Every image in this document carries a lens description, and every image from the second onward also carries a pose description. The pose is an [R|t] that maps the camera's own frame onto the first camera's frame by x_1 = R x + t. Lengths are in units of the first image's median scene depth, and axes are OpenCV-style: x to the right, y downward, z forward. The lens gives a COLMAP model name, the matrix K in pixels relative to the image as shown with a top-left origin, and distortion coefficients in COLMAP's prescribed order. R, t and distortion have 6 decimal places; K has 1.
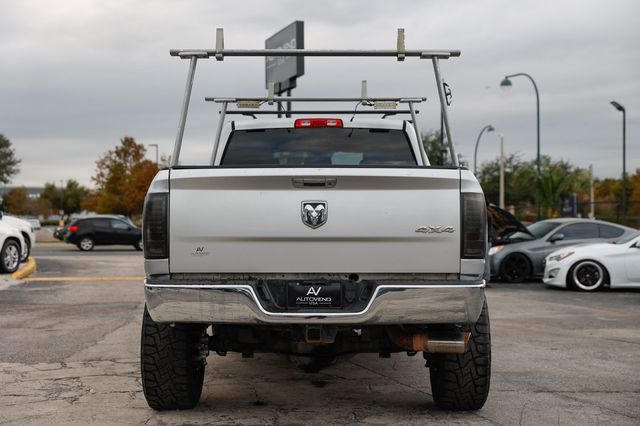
lens RADIAL K [[957.1, 0, 320.0], [0, 957.1, 213.0], [0, 0, 1]] dist [0.151455, -0.014642]
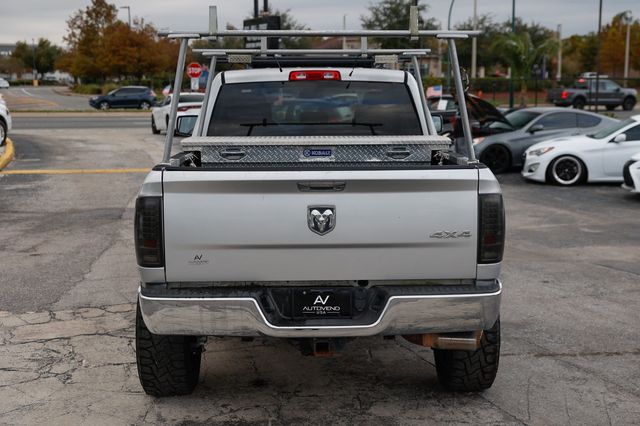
lens RADIAL K [[931.7, 0, 335.1], [0, 931.7, 215.0], [0, 0, 1]] dist [0.085374, 0.040209]
pose [[0.999019, -0.010465, 0.043028, -0.022277], [0.003737, 0.988132, 0.153562, -0.099535], [-0.044125, -0.153251, 0.987202, 0.078712]]
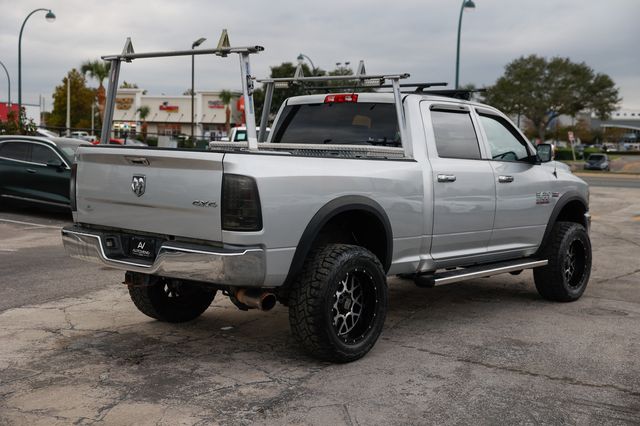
lens RADIAL K [[840.7, 0, 320.0], [0, 840.7, 213.0], [0, 0, 1]] dist [0.085644, 0.054774]
pose [[0.768580, 0.072290, -0.635657, 0.630254], [-0.019421, 0.995774, 0.089761, -0.047632], [0.639459, -0.056643, 0.766735, 0.205644]]
